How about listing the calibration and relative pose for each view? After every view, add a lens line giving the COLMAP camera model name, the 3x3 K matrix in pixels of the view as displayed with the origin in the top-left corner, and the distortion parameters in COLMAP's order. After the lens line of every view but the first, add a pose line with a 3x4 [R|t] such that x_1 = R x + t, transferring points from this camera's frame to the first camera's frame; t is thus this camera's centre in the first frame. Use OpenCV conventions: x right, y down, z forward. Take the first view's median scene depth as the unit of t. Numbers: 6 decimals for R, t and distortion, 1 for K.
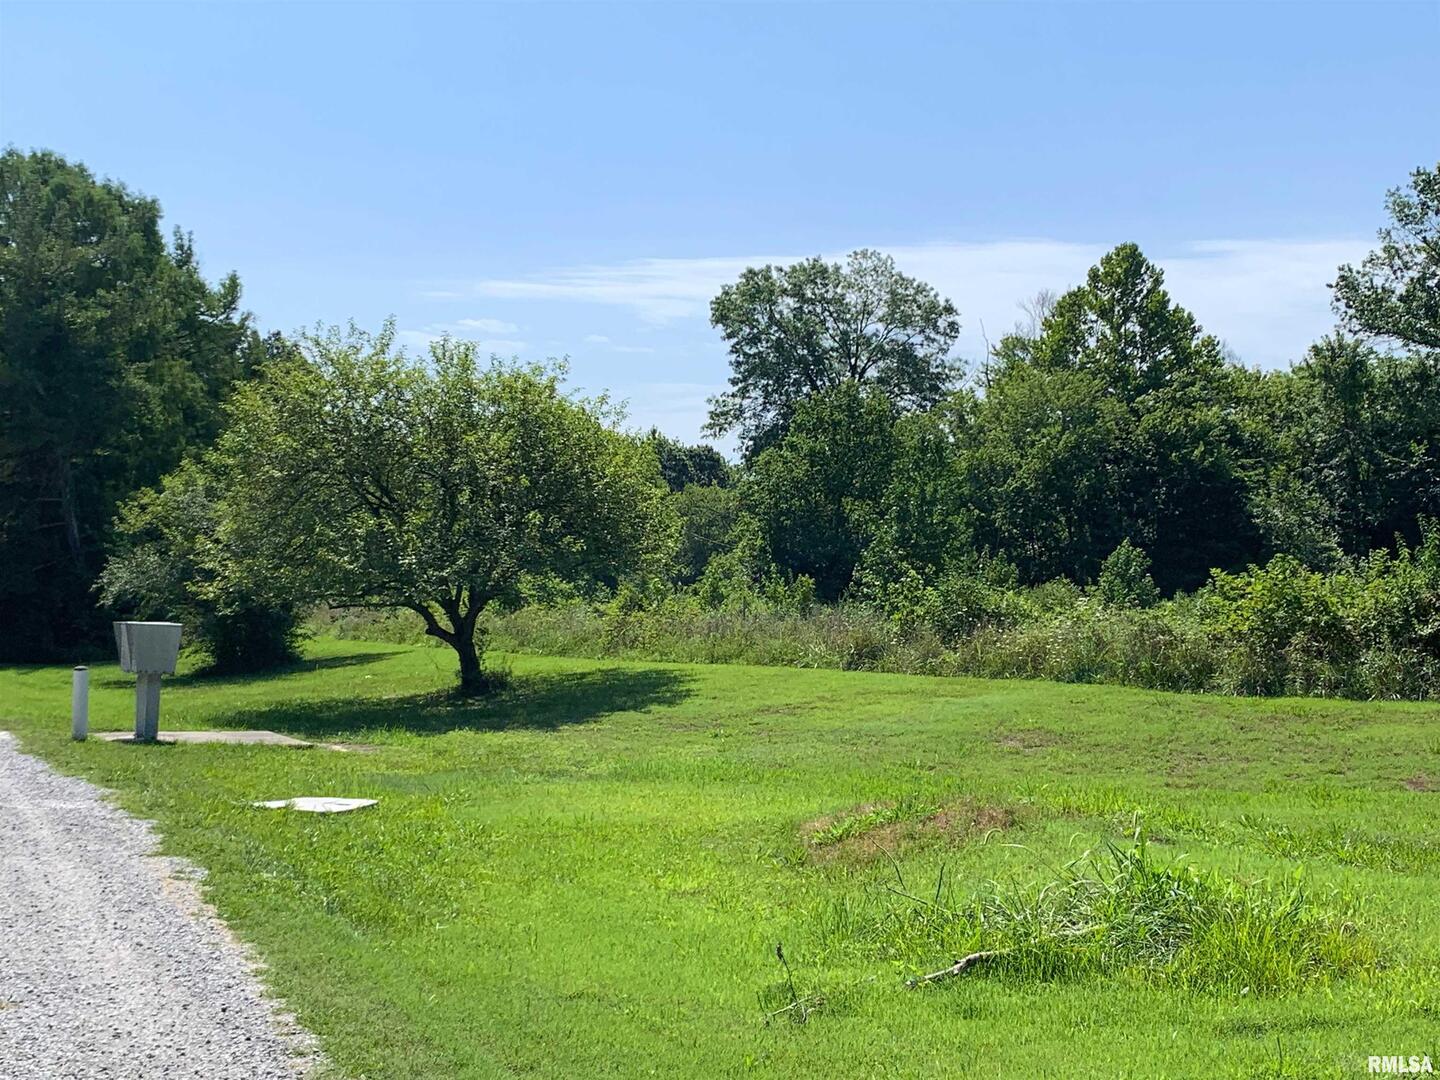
lens RADIAL K [[2014.5, 0, 711.0], [0, 2014.5, 537.6], [0, 0, 1]] dist [0.066865, 0.000000]
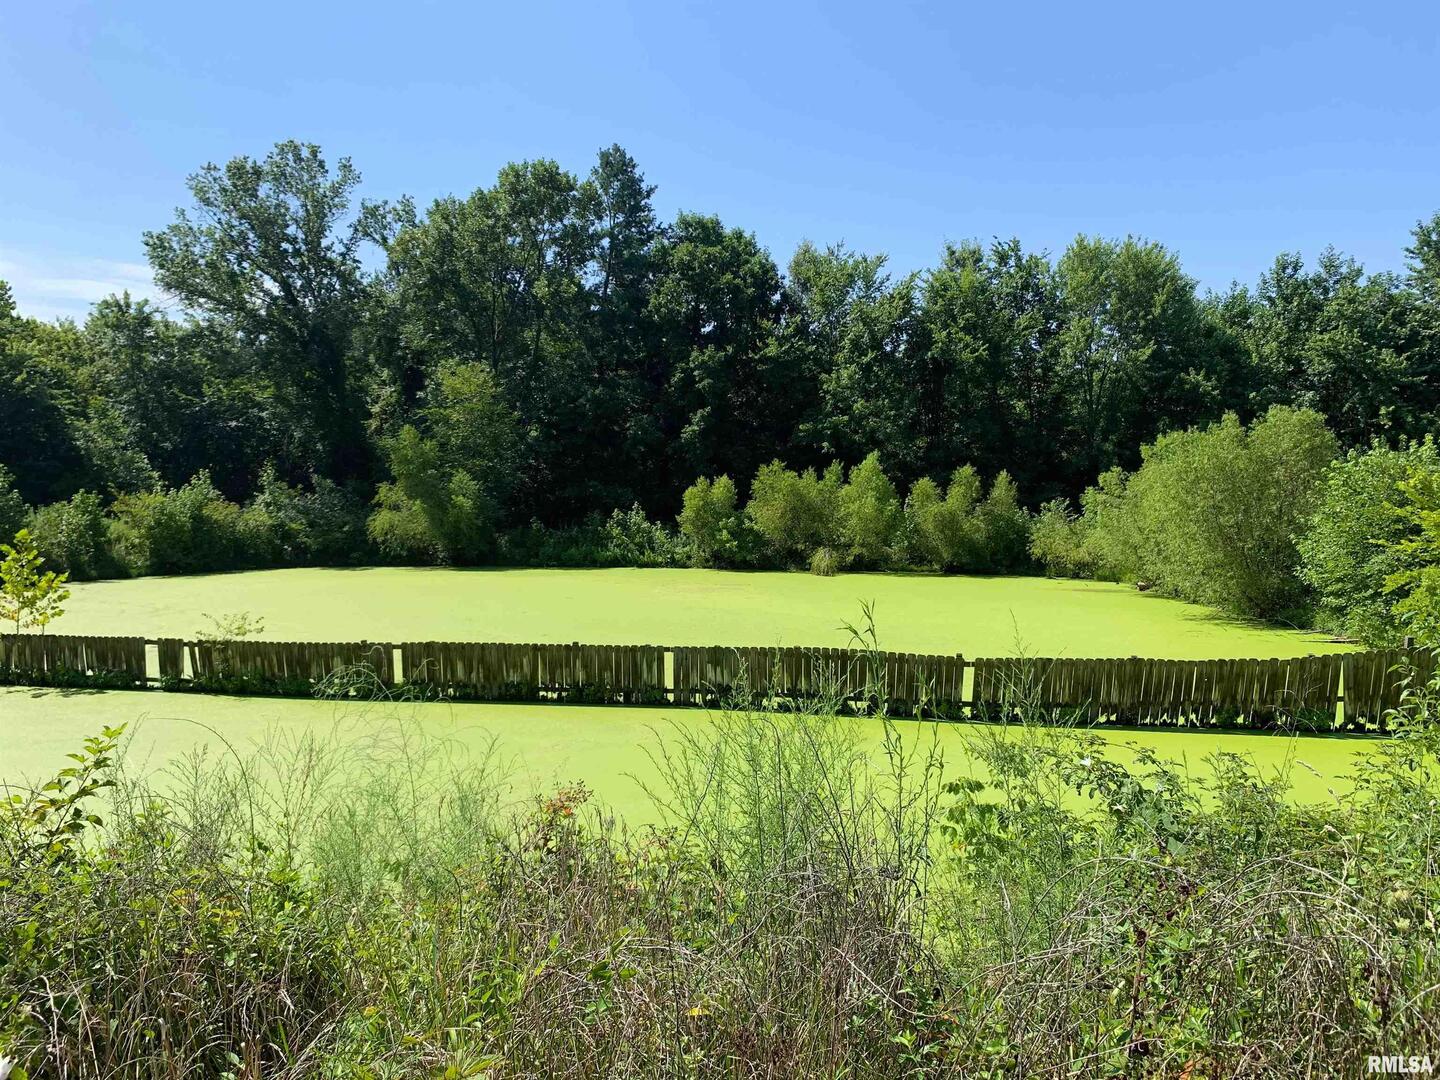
lens RADIAL K [[1097.5, 0, 701.1], [0, 1097.5, 532.8], [0, 0, 1]] dist [0.018824, -0.026055]
pose [[0.615762, -0.030896, 0.787326, -0.004145], [-0.012779, 0.998708, 0.049185, 0.006646], [-0.787828, -0.040348, 0.614572, 0.315759]]
